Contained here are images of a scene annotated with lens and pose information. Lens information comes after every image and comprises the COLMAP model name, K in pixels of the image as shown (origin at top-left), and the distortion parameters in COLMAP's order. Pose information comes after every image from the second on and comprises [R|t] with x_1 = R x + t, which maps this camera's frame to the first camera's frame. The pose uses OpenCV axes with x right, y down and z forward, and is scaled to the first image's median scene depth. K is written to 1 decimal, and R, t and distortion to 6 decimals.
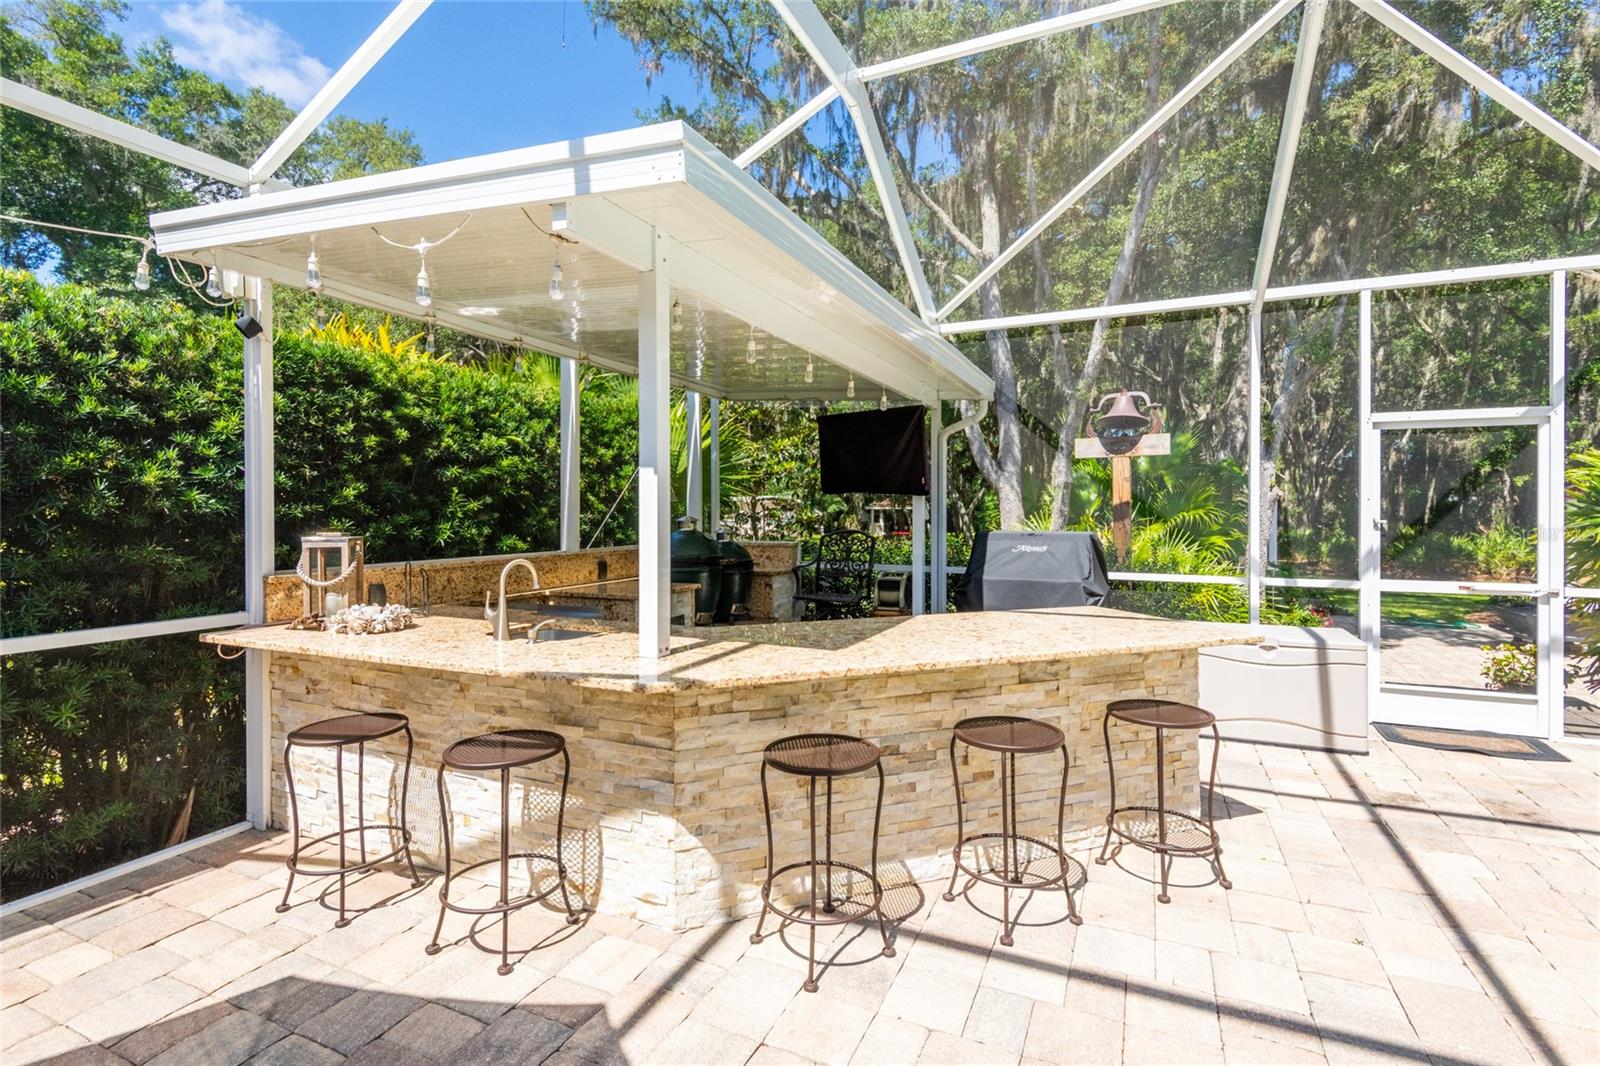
lens RADIAL K [[740.7, 0, 843.8], [0, 740.7, 509.1], [0, 0, 1]] dist [-0.002099, -0.000416]
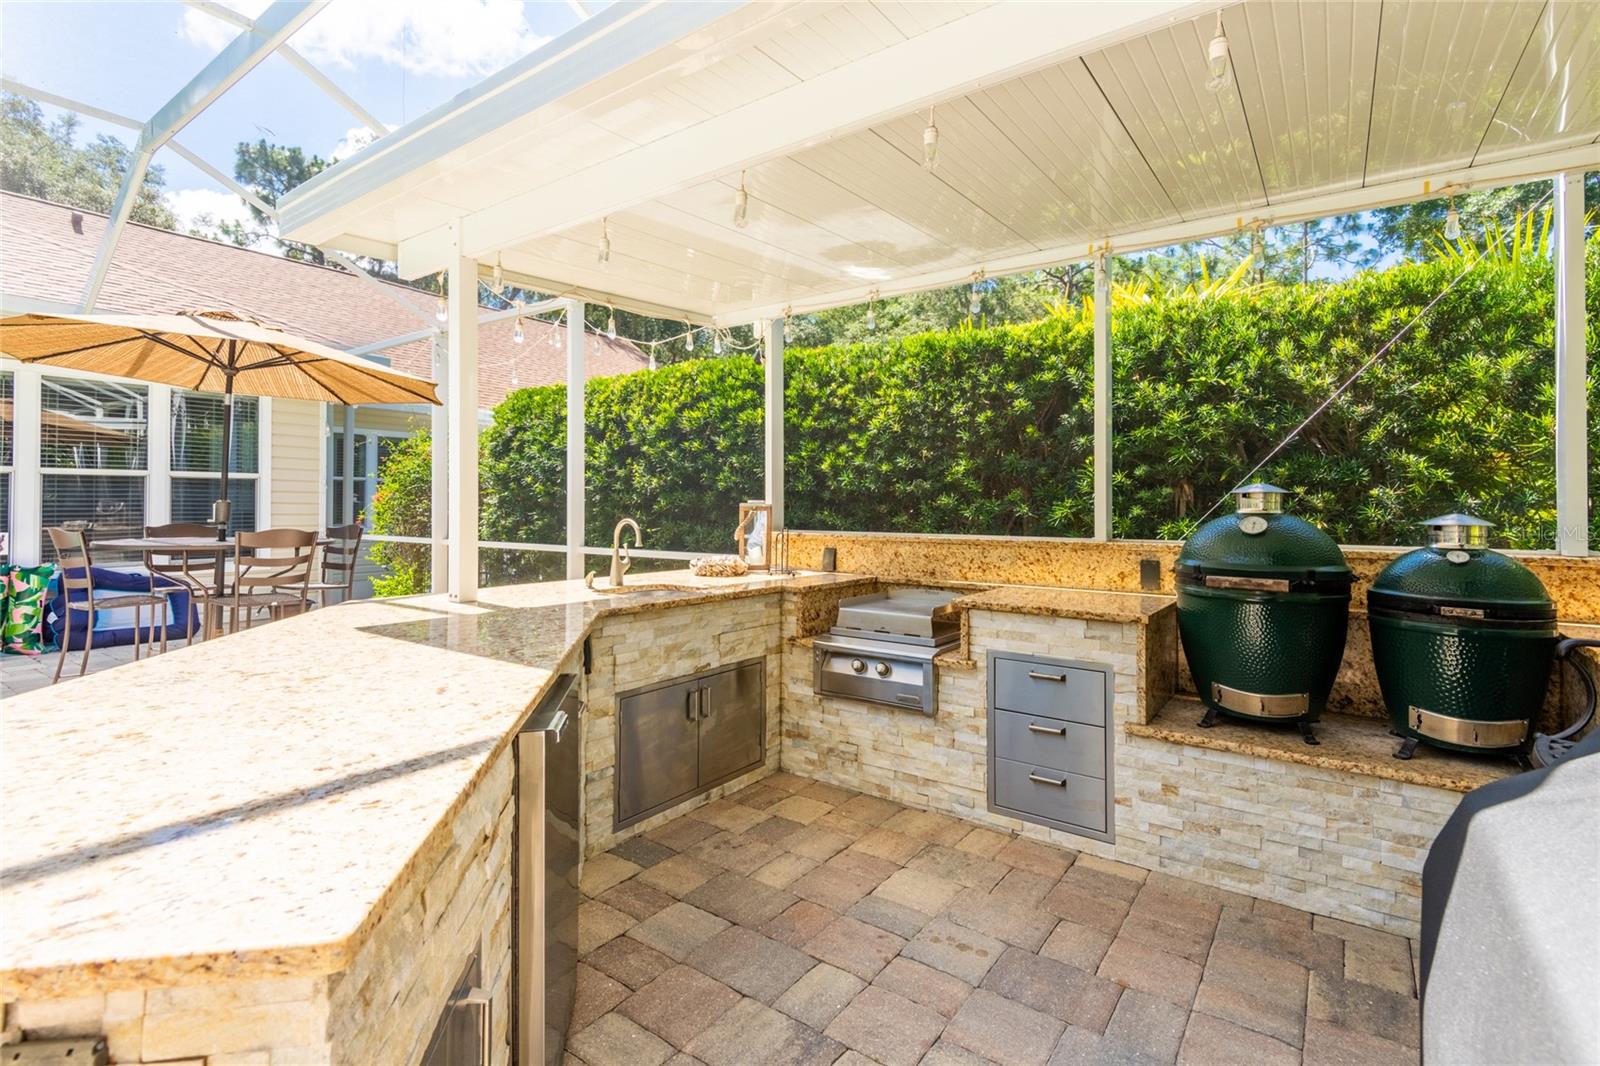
lens RADIAL K [[742.3, 0, 795.1], [0, 742.3, 502.7], [0, 0, 1]] dist [0.036854, -0.000015]
pose [[-0.231022, -0.002668, -0.972945, 0.449189], [-0.003251, 0.999993, -0.001970, 0.030540], [0.972943, 0.002708, -0.231029, 1.088365]]
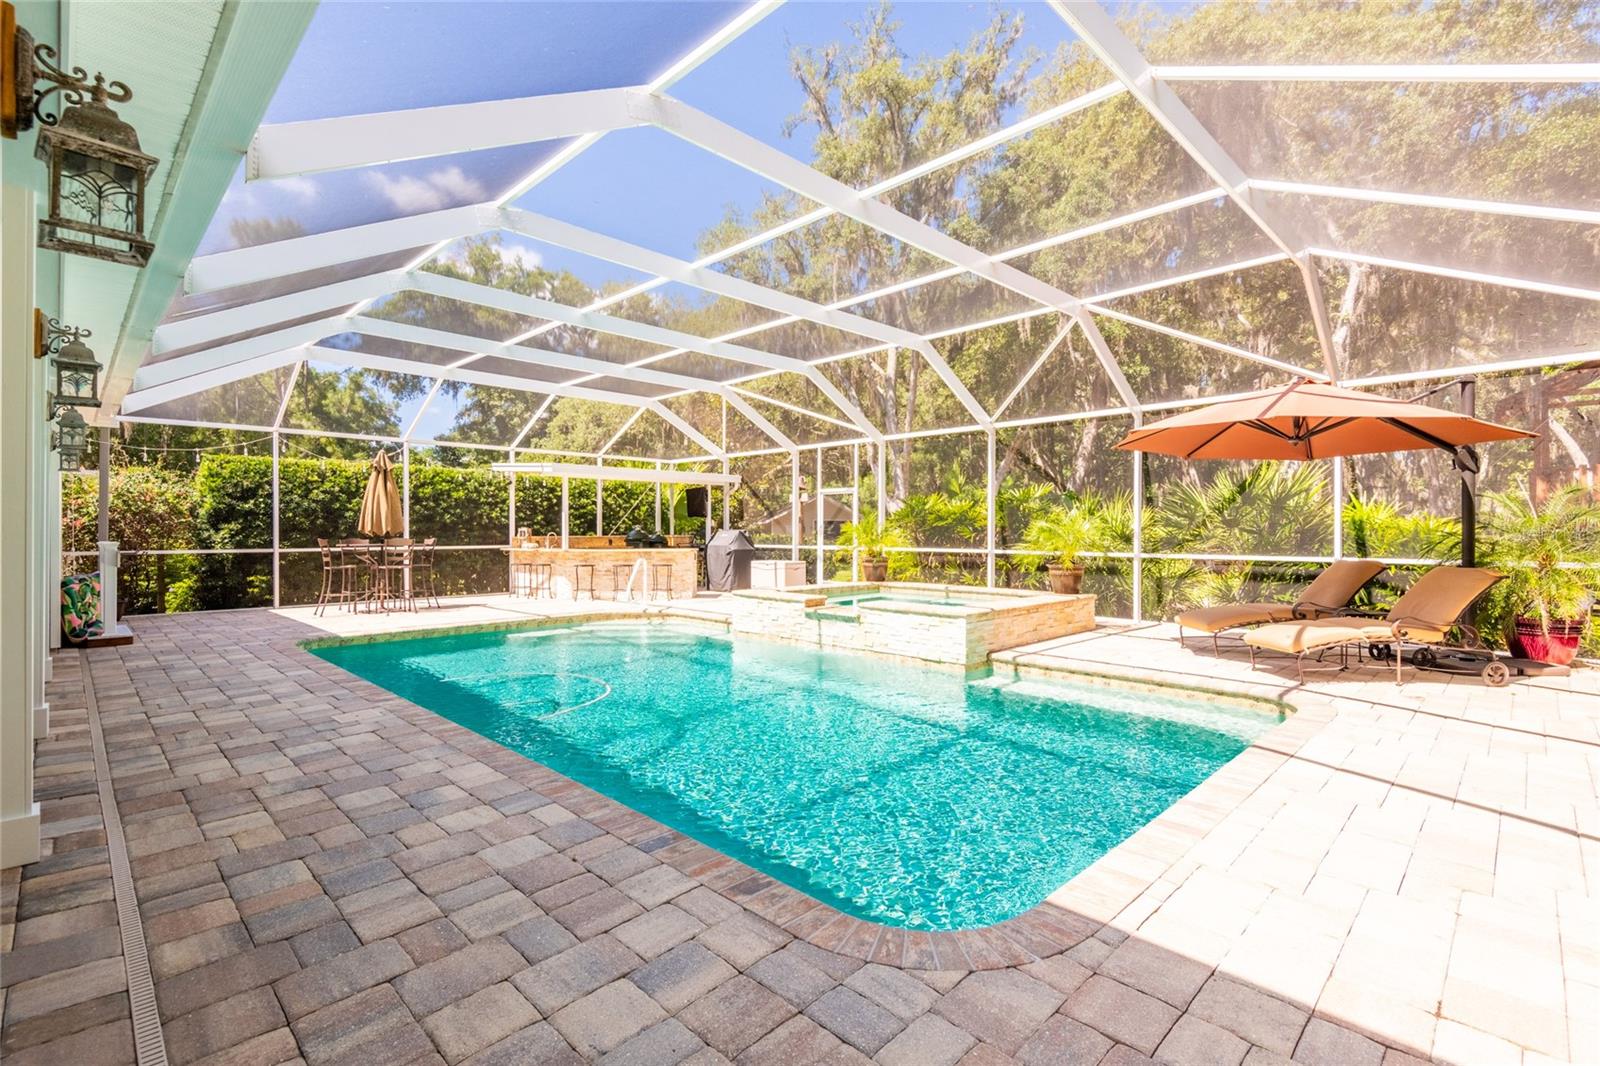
lens RADIAL K [[744.8, 0, 801.6], [0, 744.8, 526.9], [0, 0, 1]] dist [-0.001370, -0.000350]
pose [[0.922876, 0.003169, -0.385084, 1.997400], [-0.004276, 0.999989, -0.002017, 0.021865], [0.385073, 0.003508, 0.922880, -1.933712]]
